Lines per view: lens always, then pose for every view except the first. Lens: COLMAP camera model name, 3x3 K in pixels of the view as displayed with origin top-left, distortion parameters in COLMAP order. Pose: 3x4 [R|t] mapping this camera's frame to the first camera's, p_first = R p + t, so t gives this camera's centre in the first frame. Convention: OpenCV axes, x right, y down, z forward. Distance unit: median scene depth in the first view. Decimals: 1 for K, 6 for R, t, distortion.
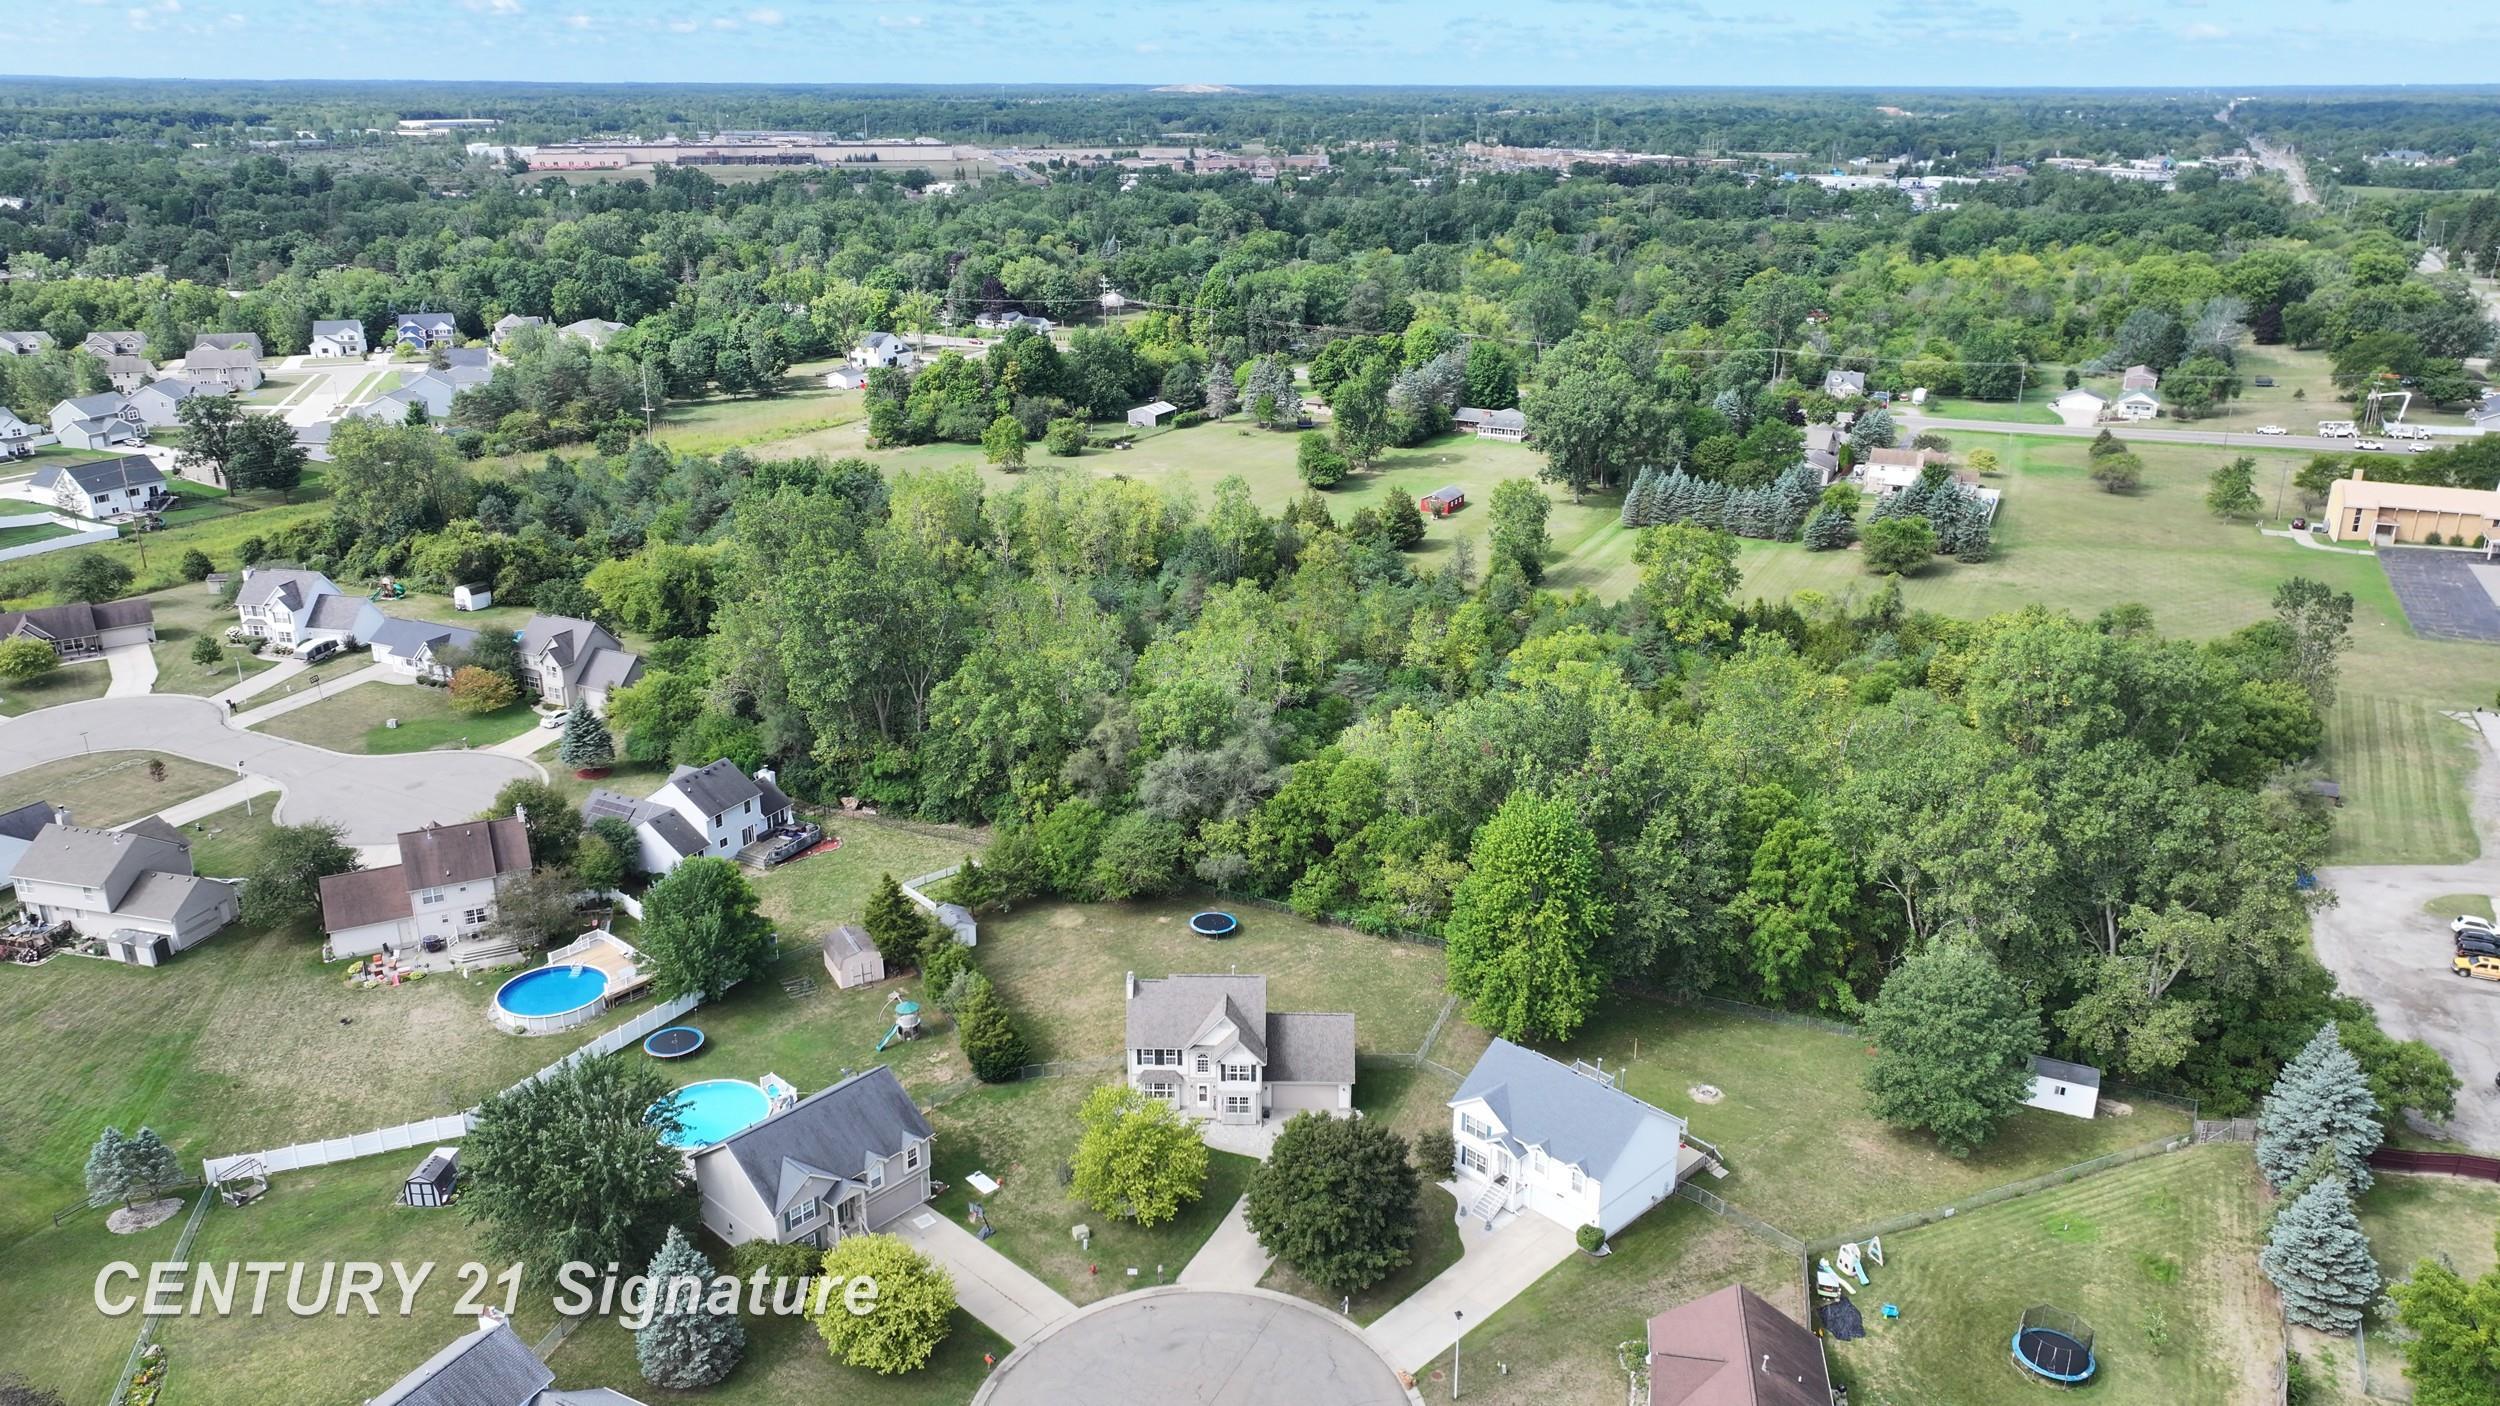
lens RADIAL K [[1754.2, 0, 1240.0], [0, 1754.2, 691.5], [0, 0, 1]] dist [0.006715, 0.000545]
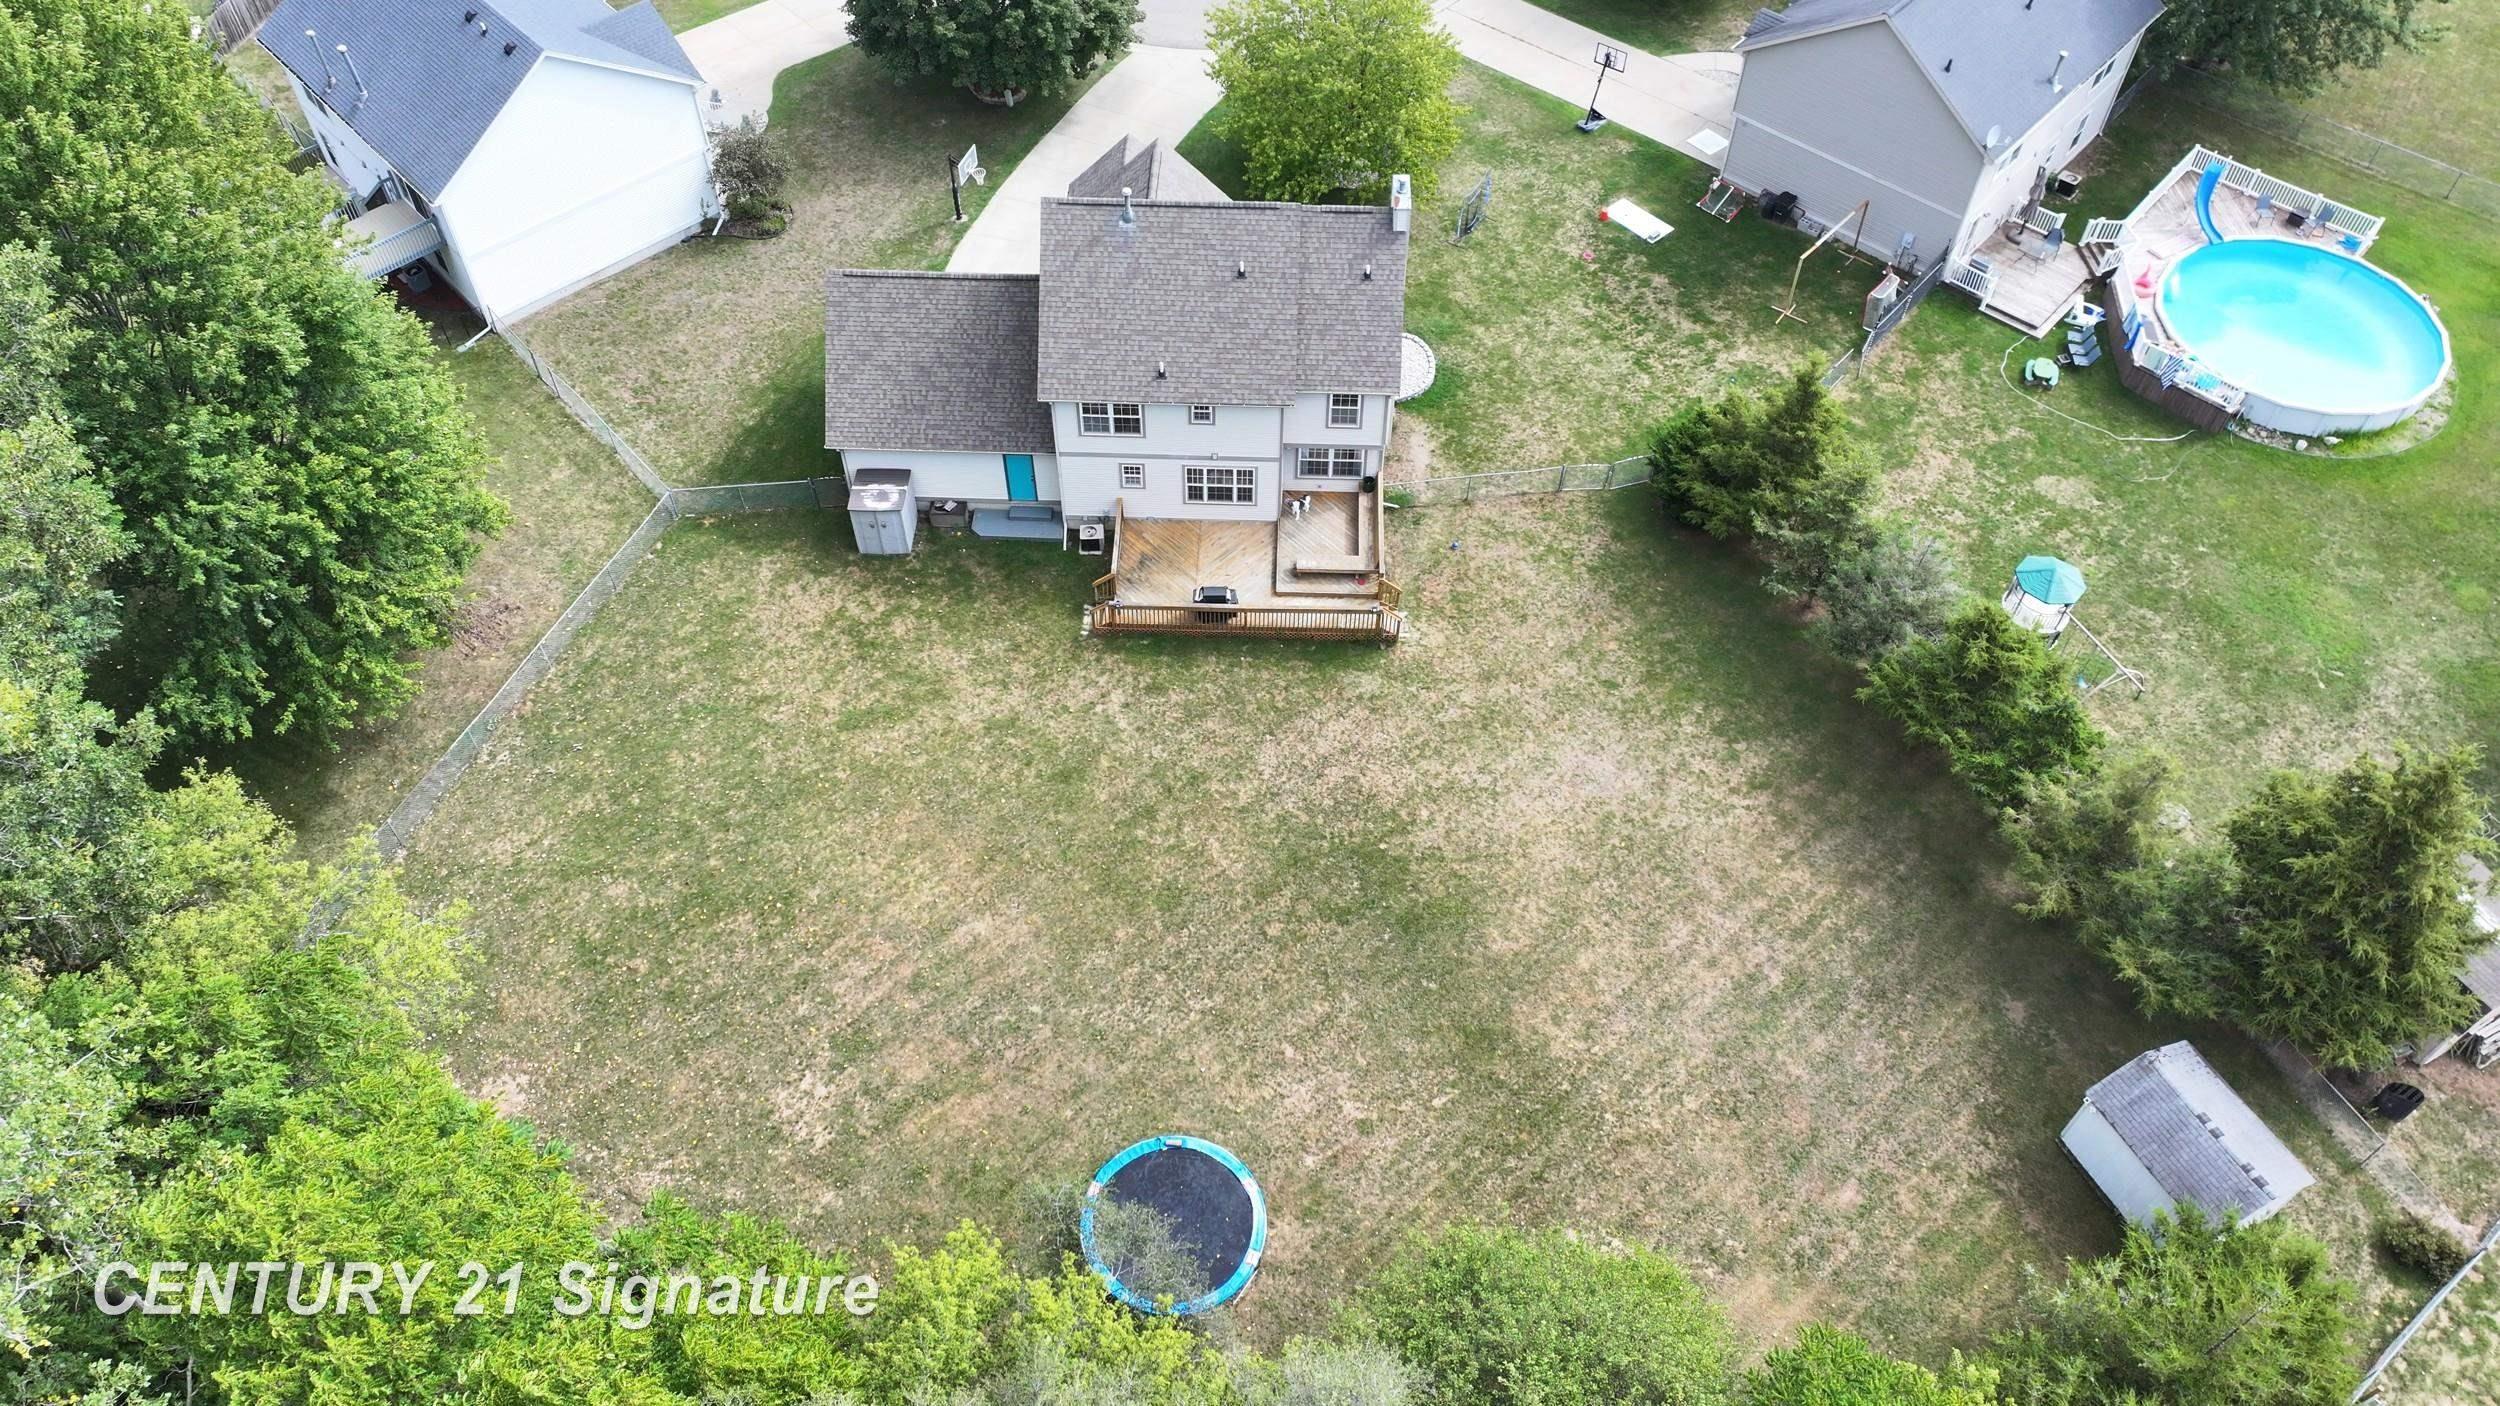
lens RADIAL K [[1754.2, 0, 1247.7], [0, 1754.2, 702.1], [0, 0, 1]] dist [0.006715, 0.000545]
pose [[-0.999949, -0.010057, 0.000974, -0.029748], [-0.002343, 0.324599, 0.945849, -0.150582], [-0.009829, 0.945798, -0.324606, 1.180580]]
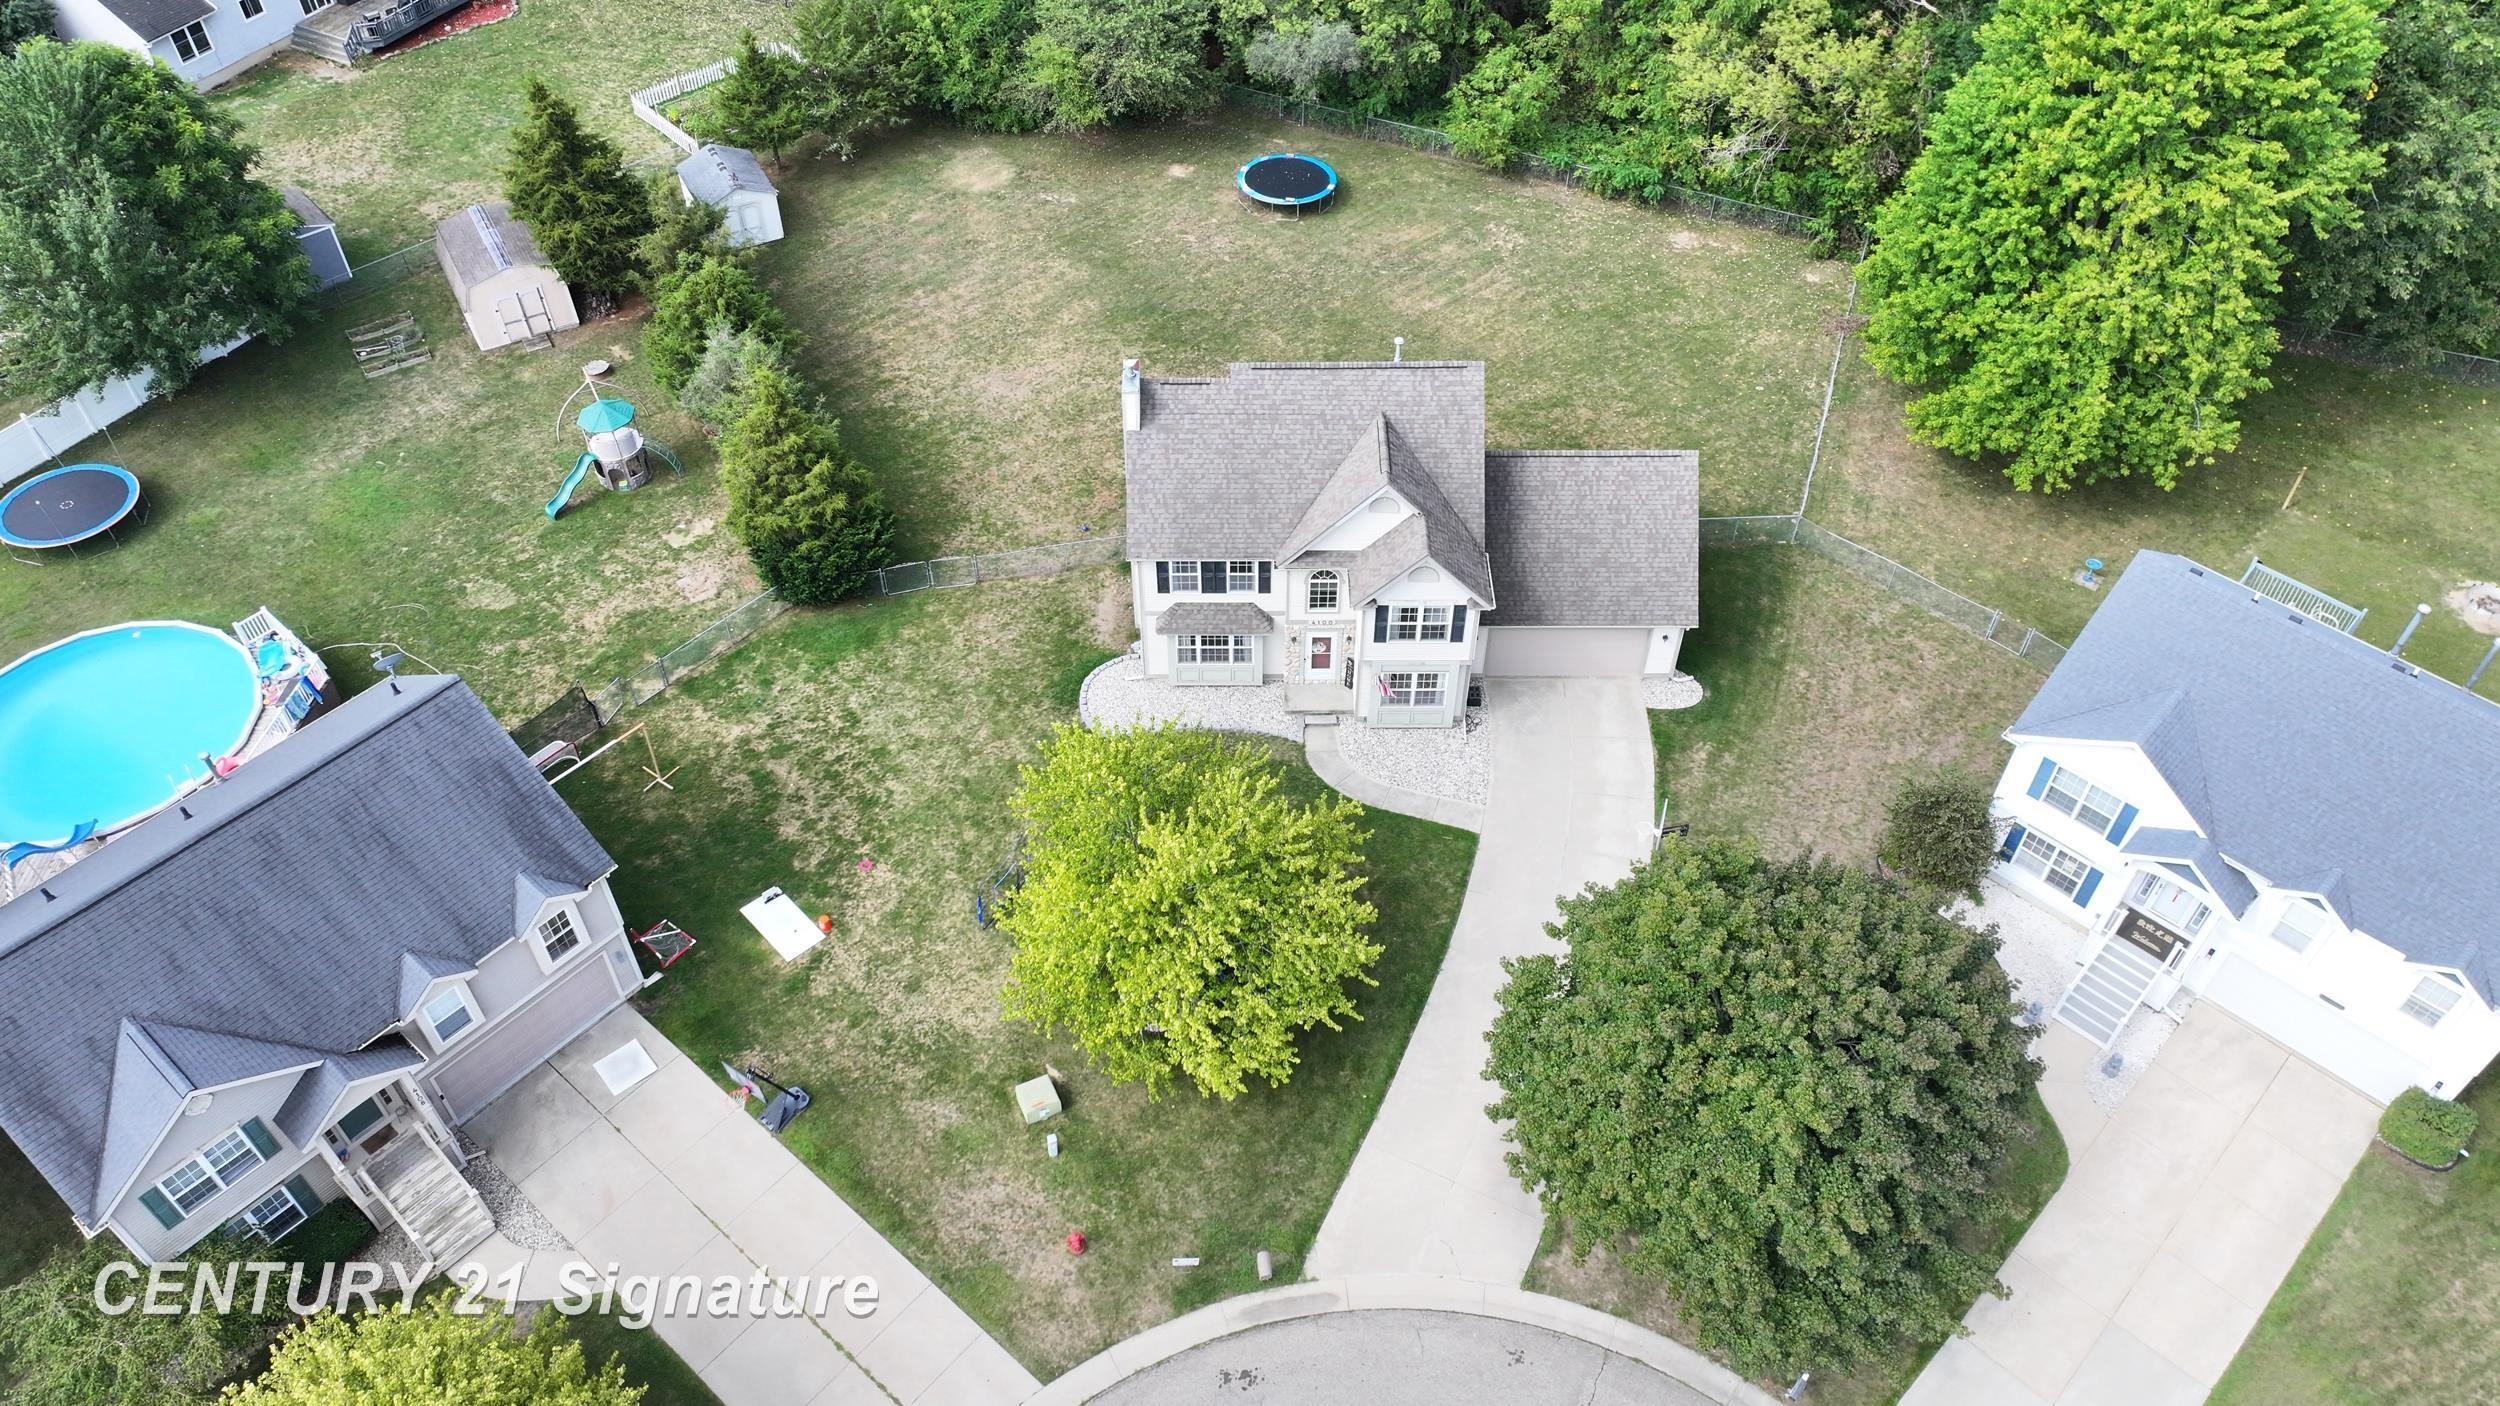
lens RADIAL K [[1754.2, 0, 1241.4], [0, 1754.2, 690.5], [0, 0, 1]] dist [0.006715, 0.000545]
pose [[0.999675, -0.018617, 0.017391, -0.044857], [0.008949, 0.895736, 0.444497, 0.052895], [-0.023853, -0.444197, 0.895612, 0.603862]]
